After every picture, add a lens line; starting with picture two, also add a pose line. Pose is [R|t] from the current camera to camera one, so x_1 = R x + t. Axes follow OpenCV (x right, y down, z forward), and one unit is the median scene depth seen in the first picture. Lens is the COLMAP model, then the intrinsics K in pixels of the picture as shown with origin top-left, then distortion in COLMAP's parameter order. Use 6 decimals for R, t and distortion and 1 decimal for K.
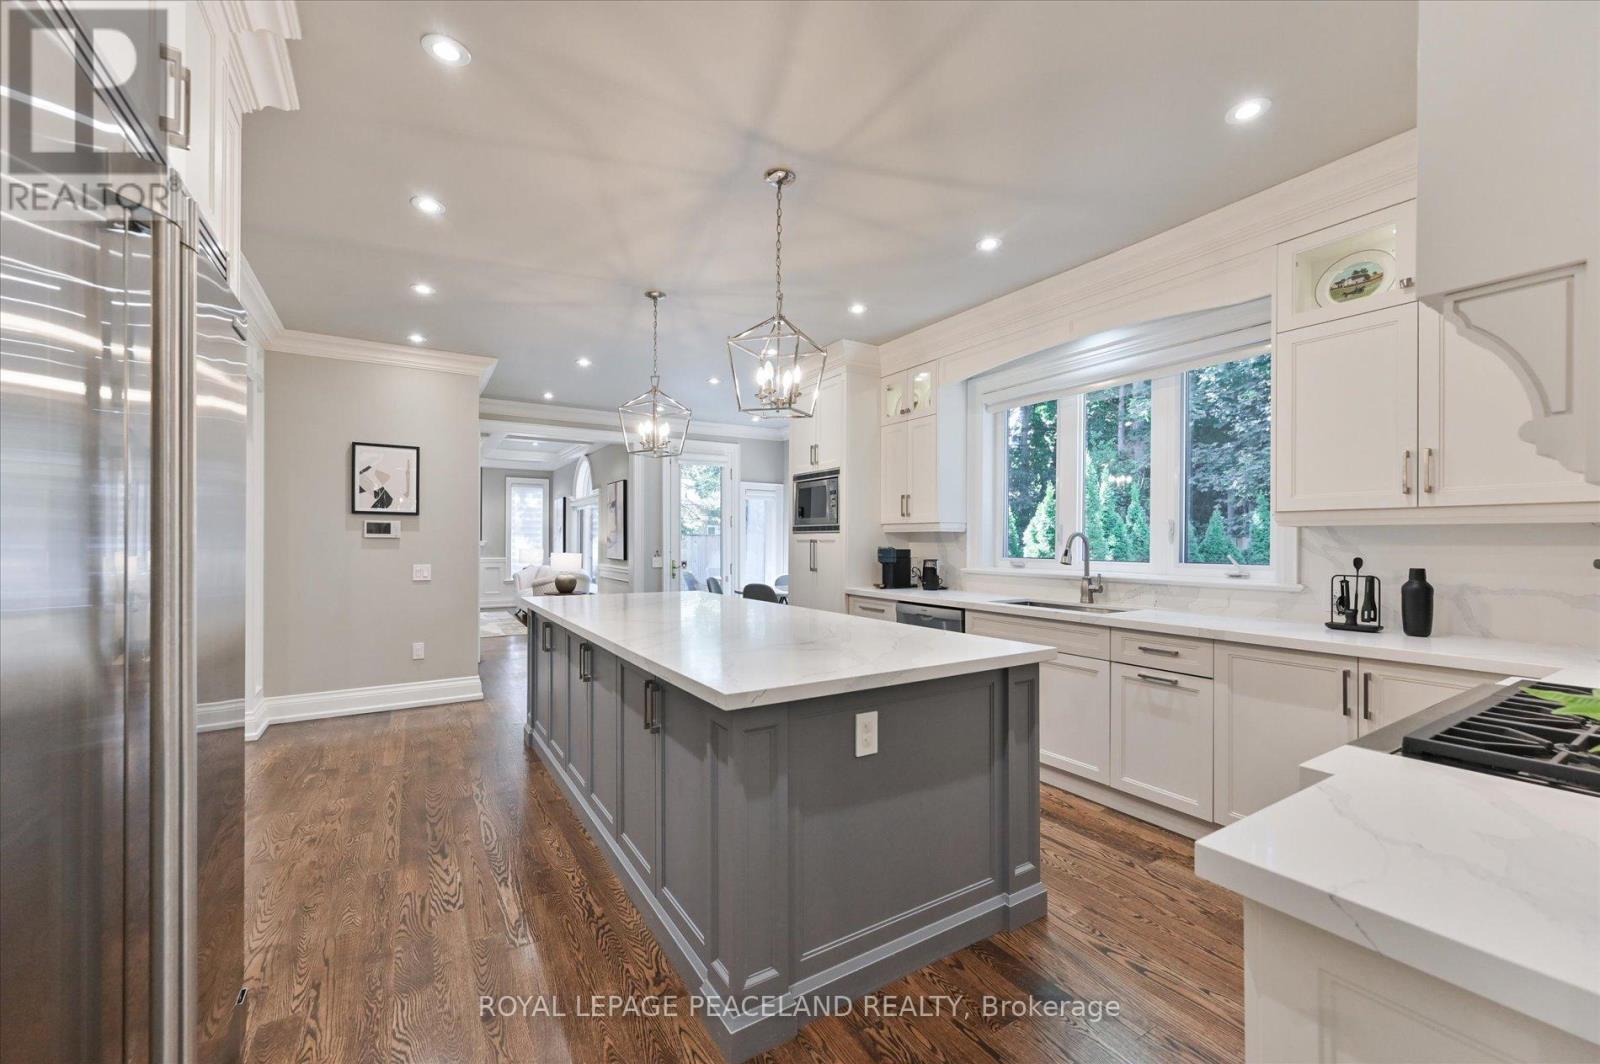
lens RADIAL K [[633.7, 0, 796.0], [0, 633.7, 540.7], [0, 0, 1]] dist [0.001620, 0.000067]
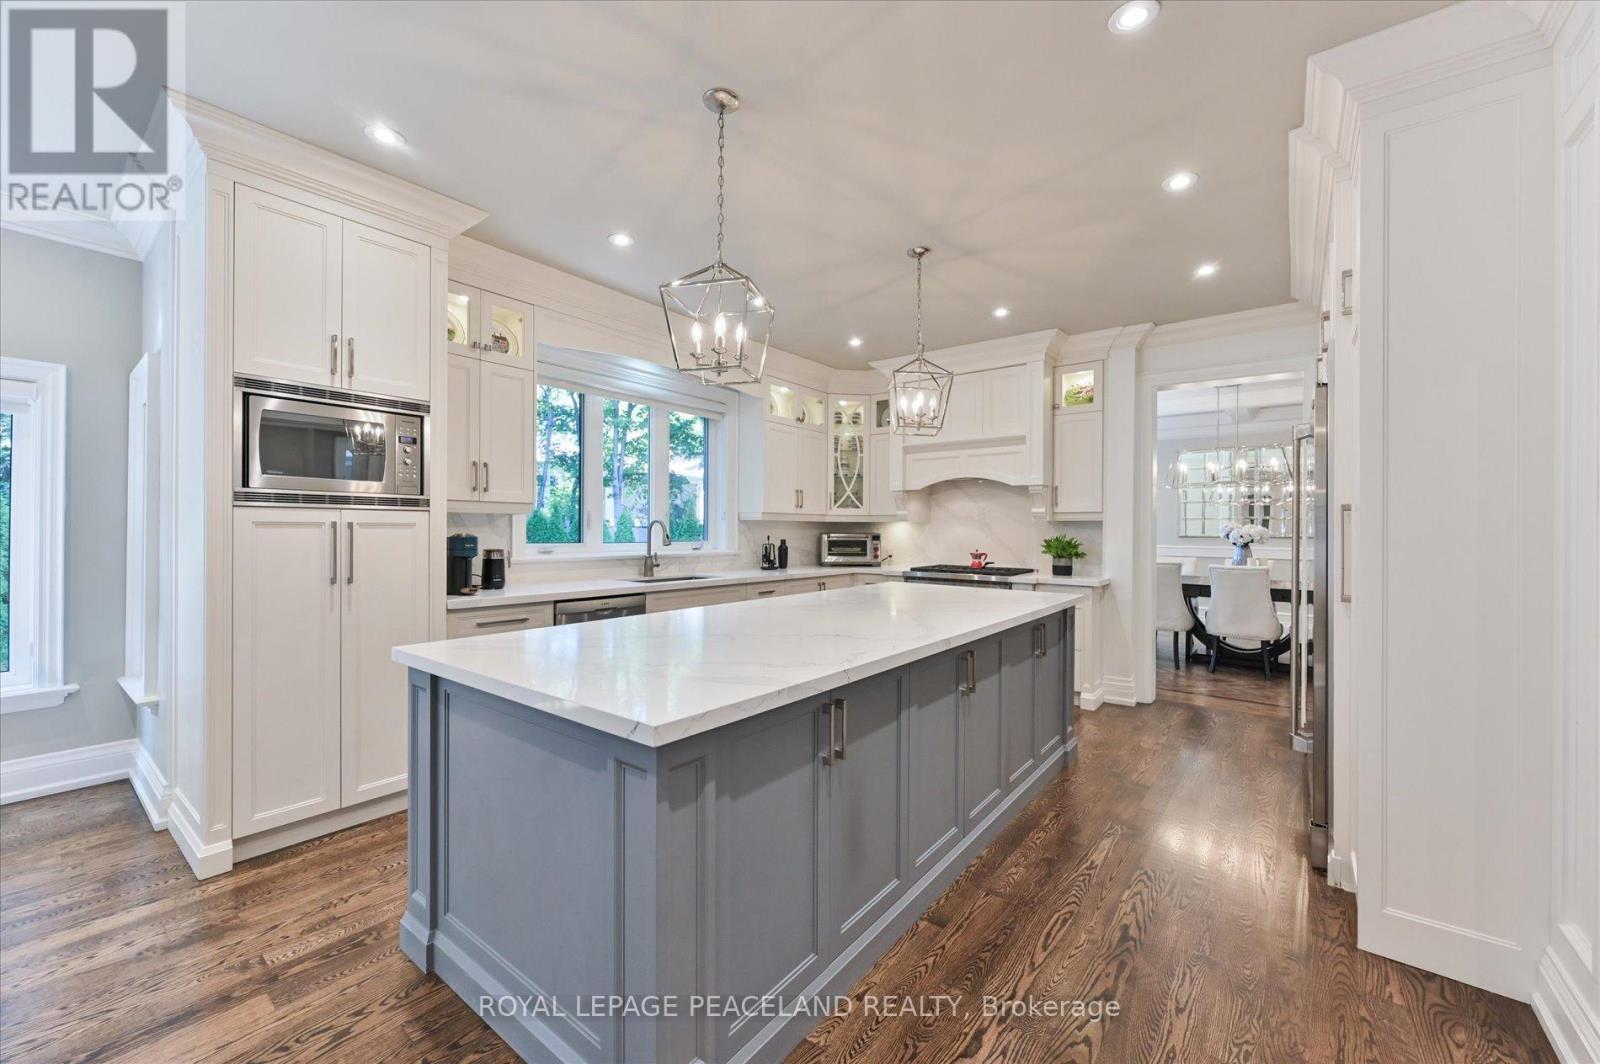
lens RADIAL K [[632.8, 0, 797.7], [0, 632.8, 528.4], [0, 0, 1]] dist [-0.000477, -0.000320]
pose [[-0.345028, -0.003516, 0.938586, -0.802379], [-0.008010, 0.999968, 0.000802, 0.000609], [-0.938558, -0.007241, -0.345045, 1.155899]]
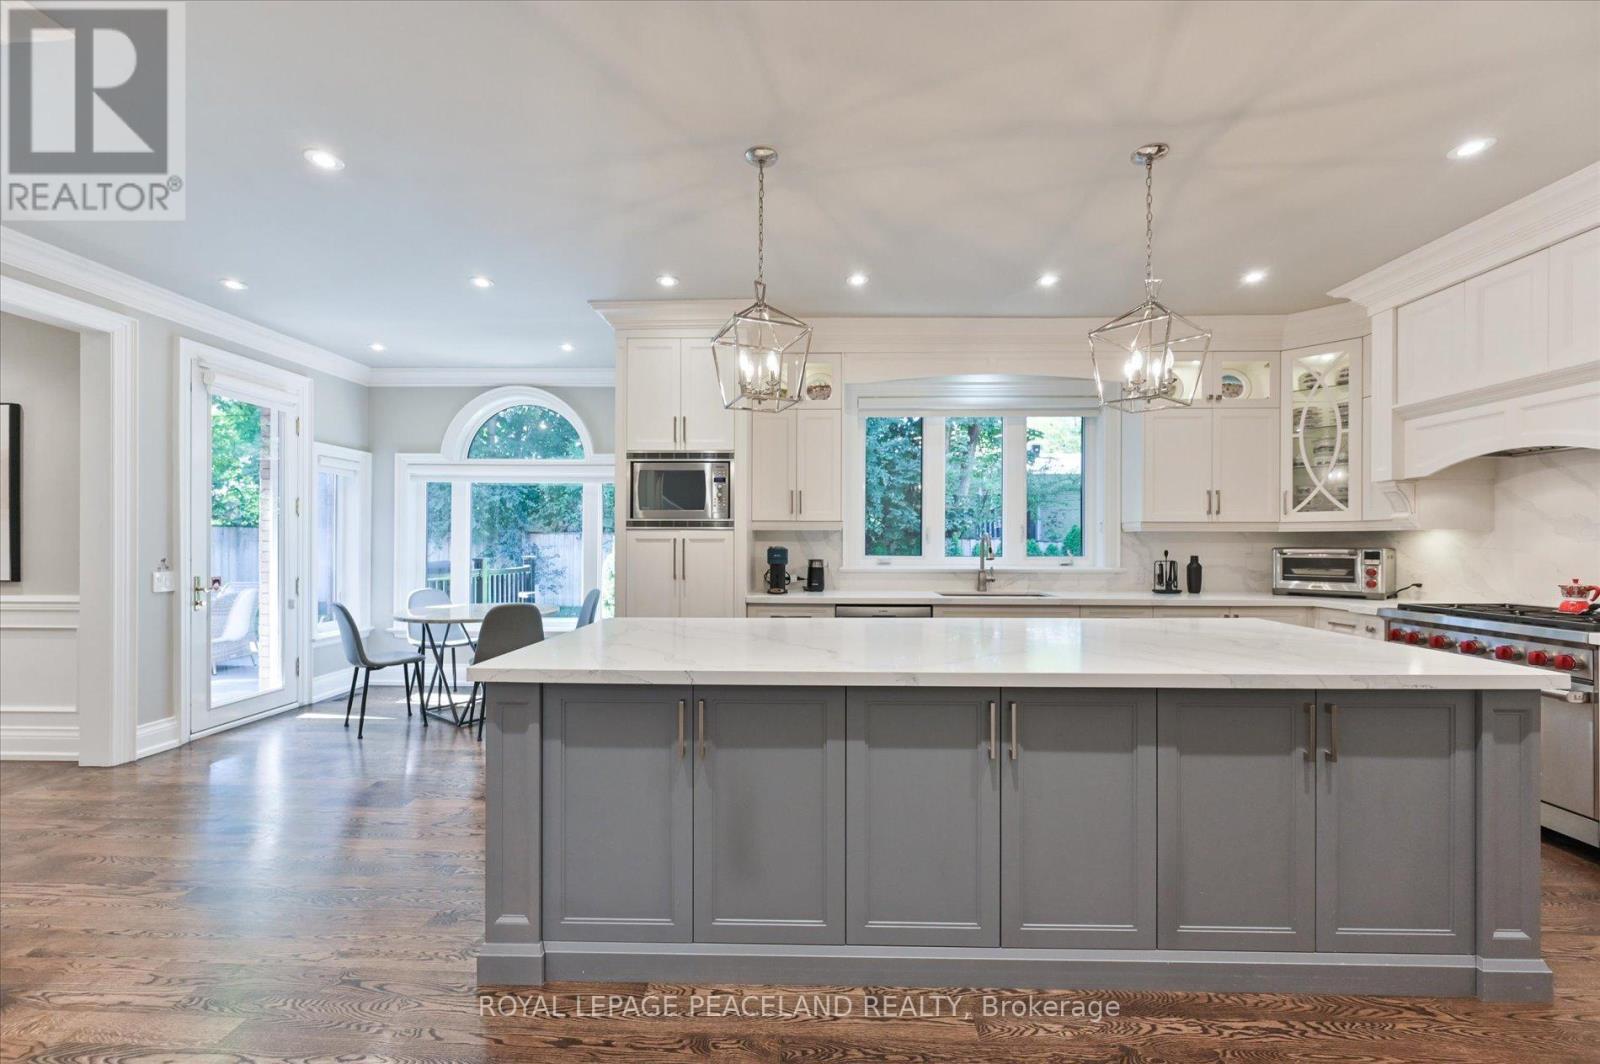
lens RADIAL K [[633.7, 0, 796.0], [0, 633.7, 540.7], [0, 0, 1]] dist [0.001620, 0.000067]
pose [[0.549267, -0.000068, 0.835647, -0.753078], [-0.001379, 0.999999, 0.000988, 0.000668], [-0.835646, -0.001695, 0.549267, 0.631482]]
